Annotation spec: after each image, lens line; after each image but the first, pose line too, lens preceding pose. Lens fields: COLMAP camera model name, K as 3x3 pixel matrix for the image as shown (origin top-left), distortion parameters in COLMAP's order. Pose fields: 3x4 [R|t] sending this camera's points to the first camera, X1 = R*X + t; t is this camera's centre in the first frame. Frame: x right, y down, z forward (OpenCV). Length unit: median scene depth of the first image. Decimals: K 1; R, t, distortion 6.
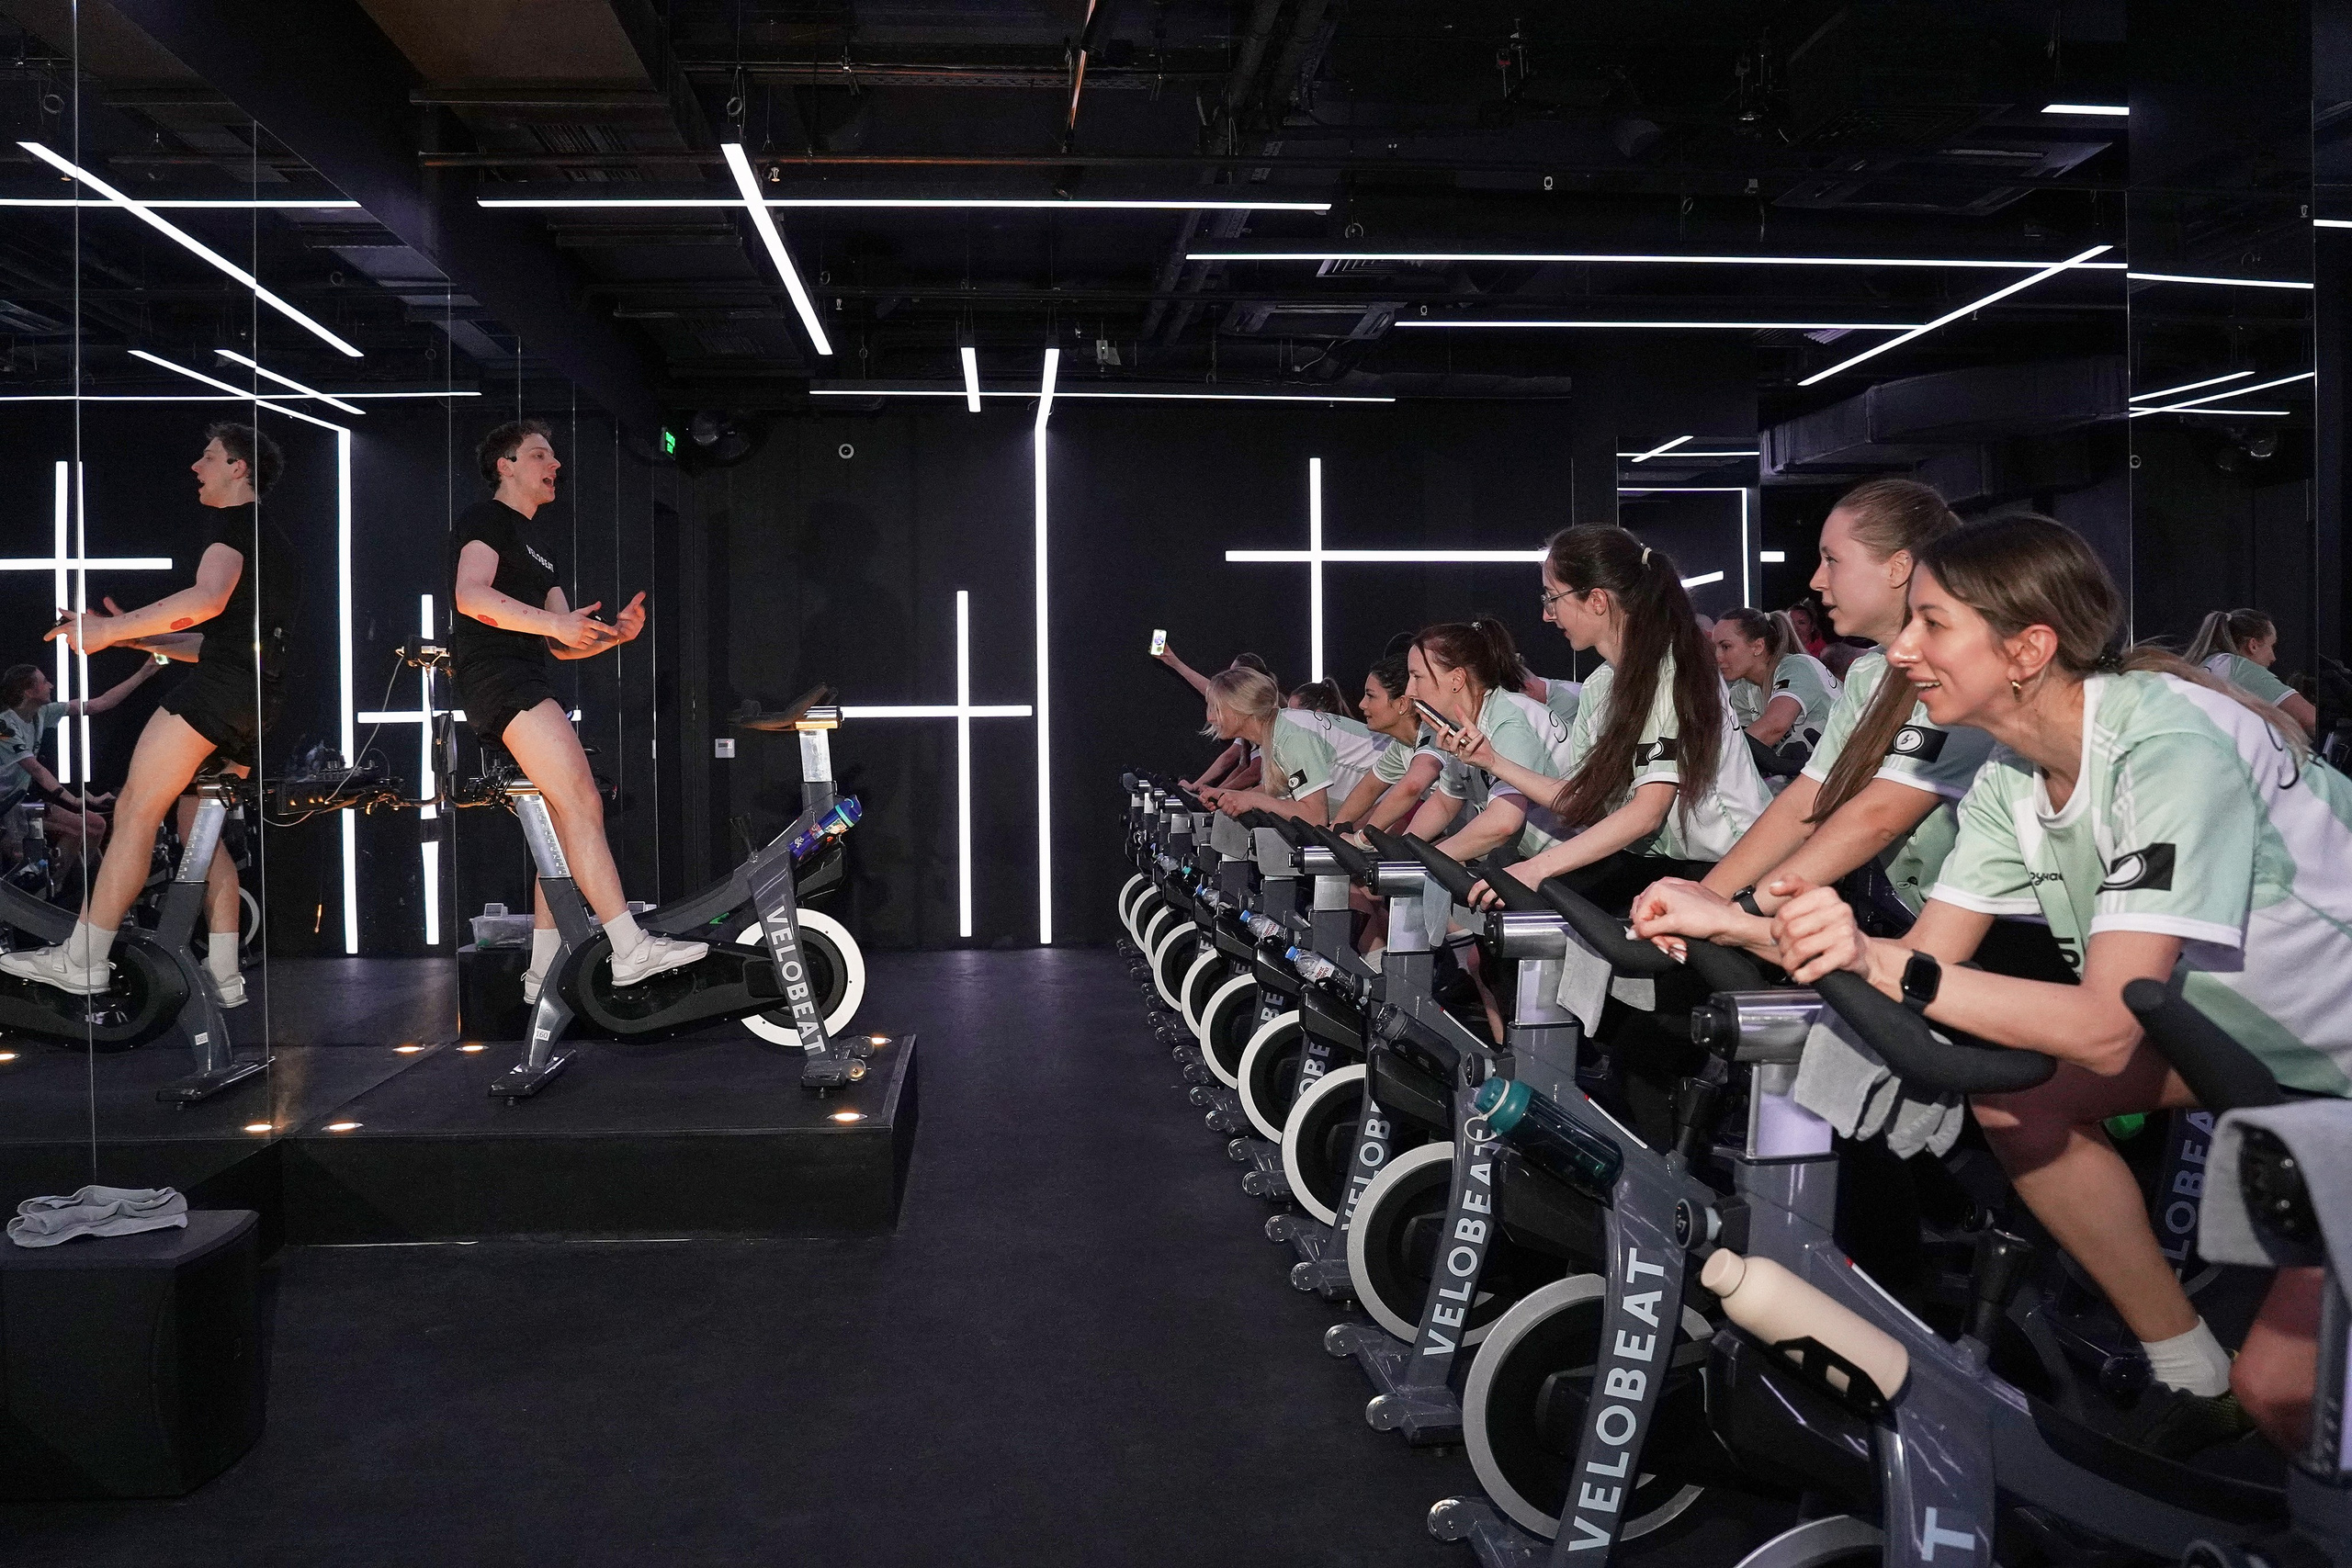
lens RADIAL K [[1901.9, 0, 1172.1], [0, 1901.9, 779.2], [0, 0, 1]] dist [-0.100589, 0.065671]
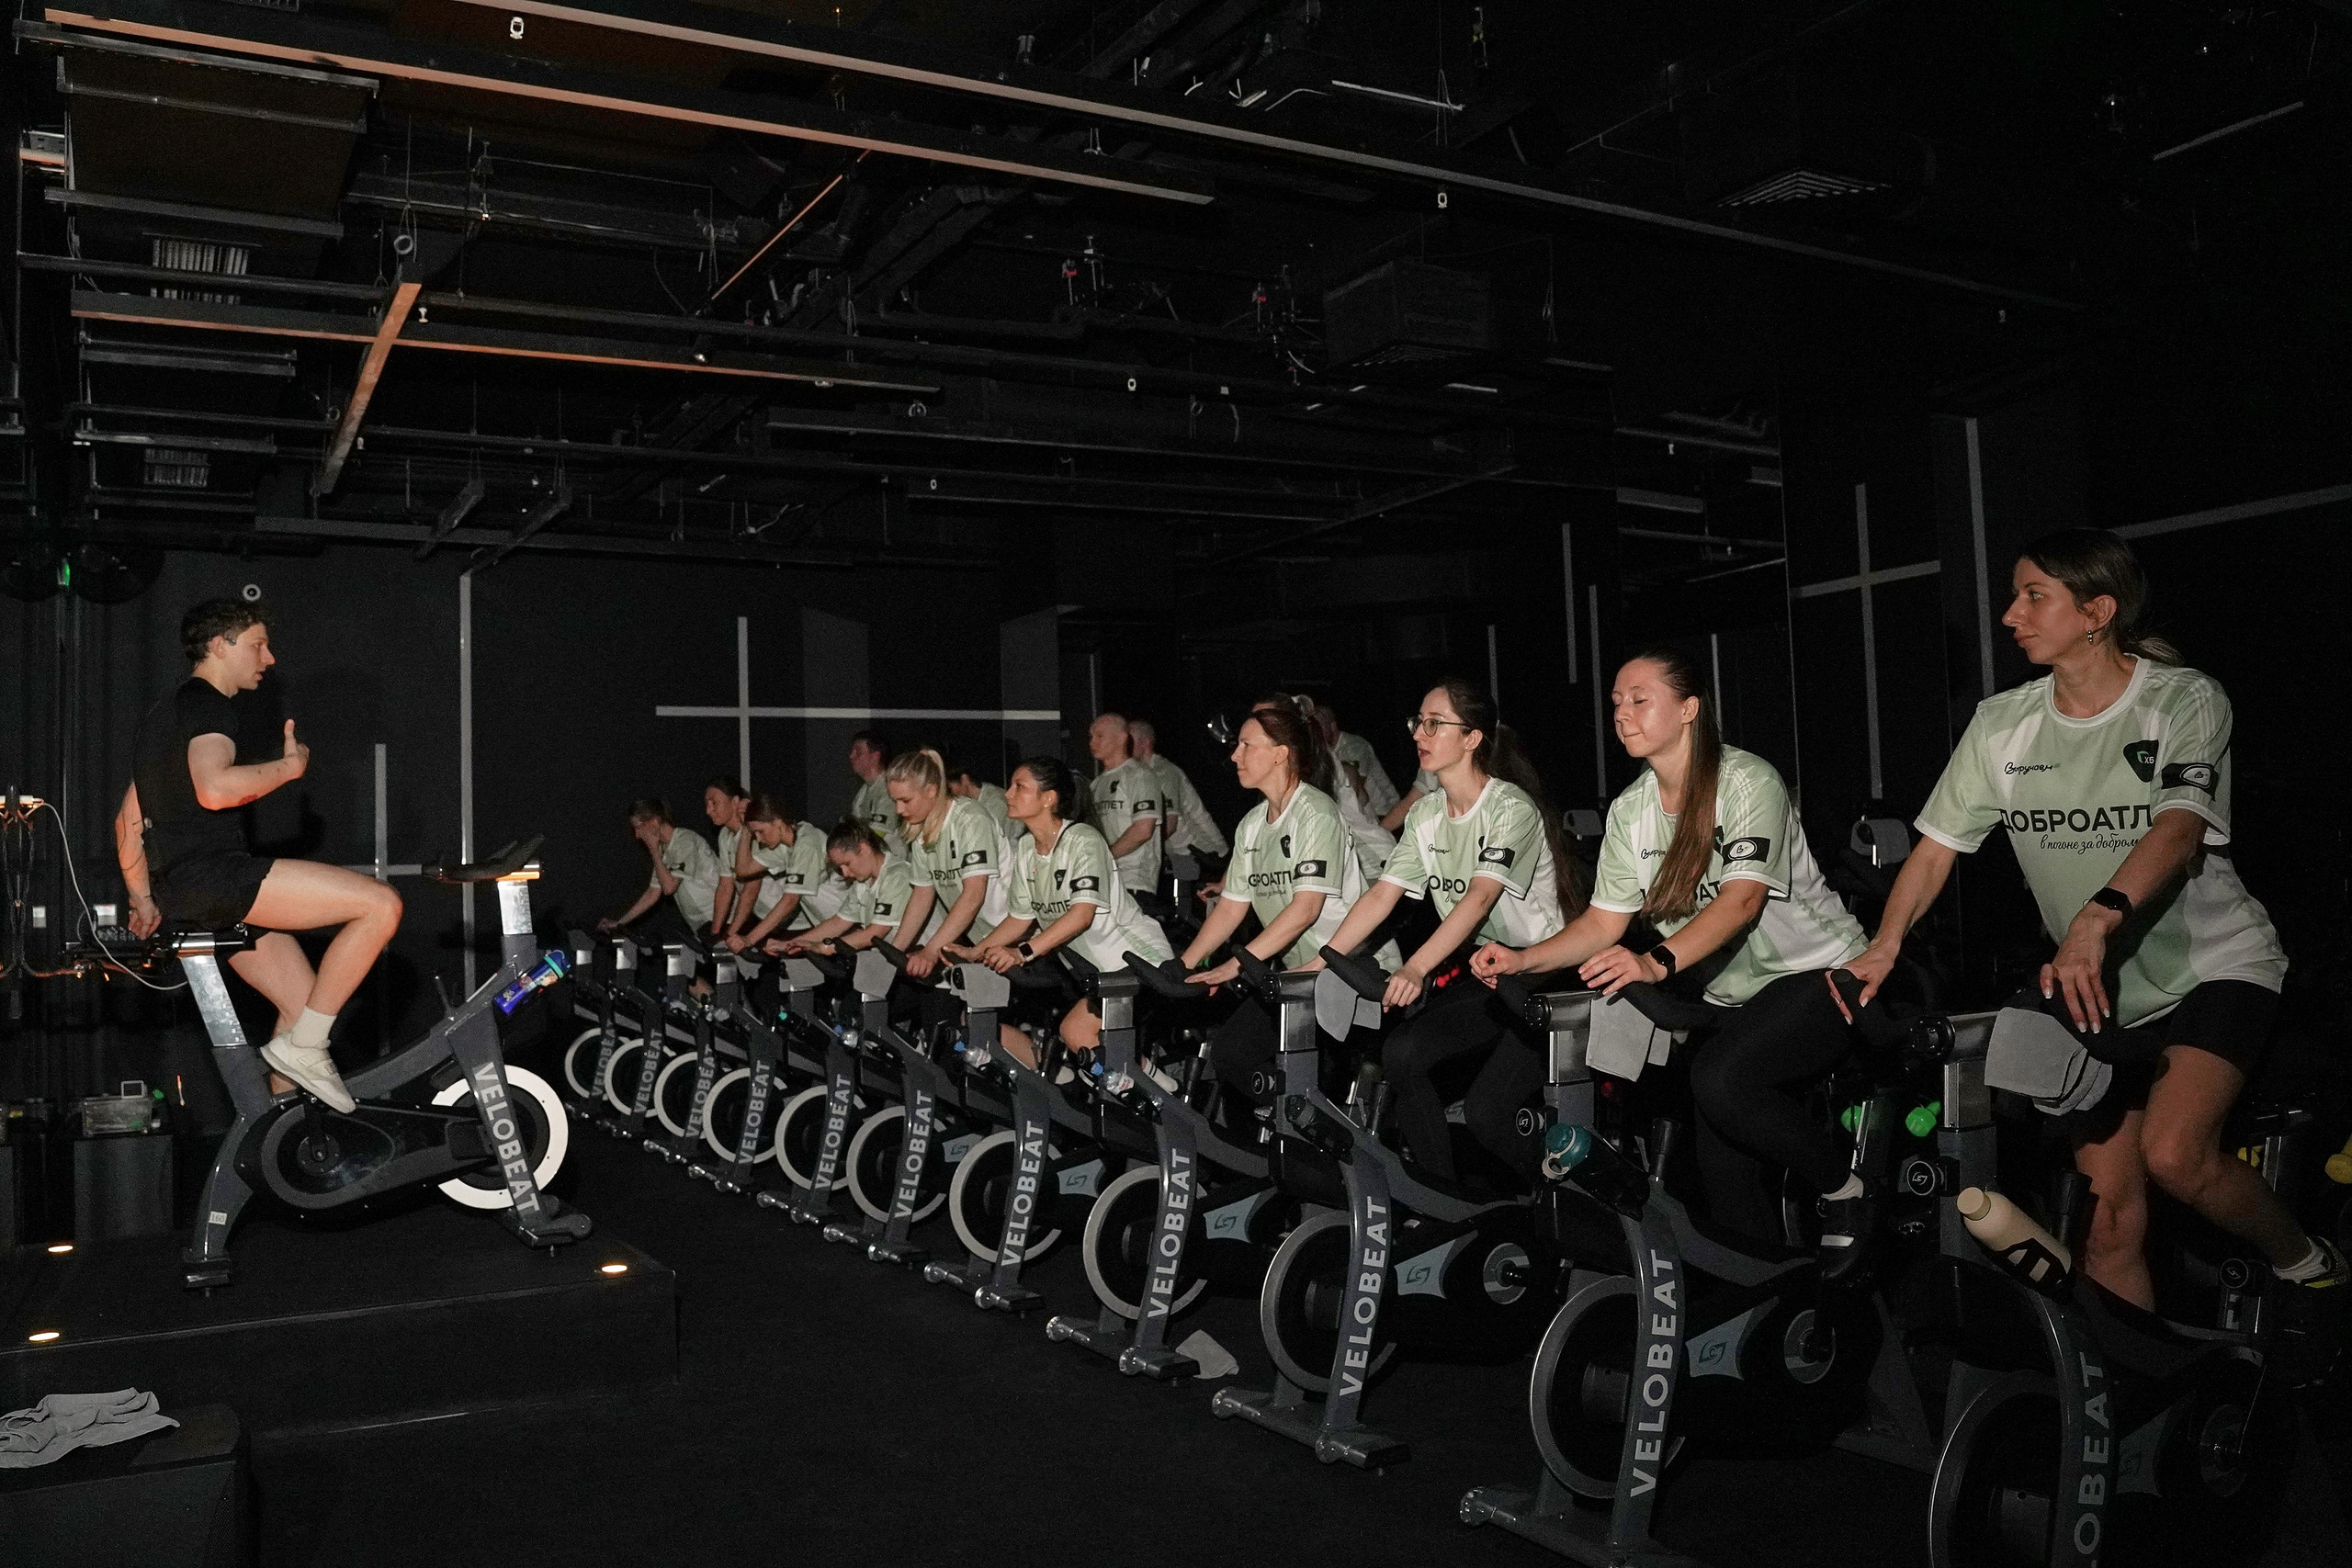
lens RADIAL K [[1901.9, 0, 1185.7], [0, 1901.9, 775.4], [0, 0, 1]] dist [-0.100589, 0.065671]
pose [[0.910259, 0.000510, 0.414038, -0.279620], [0.034427, 0.996443, -0.076916, 0.006631], [-0.412605, 0.084267, 0.907004, -0.030125]]
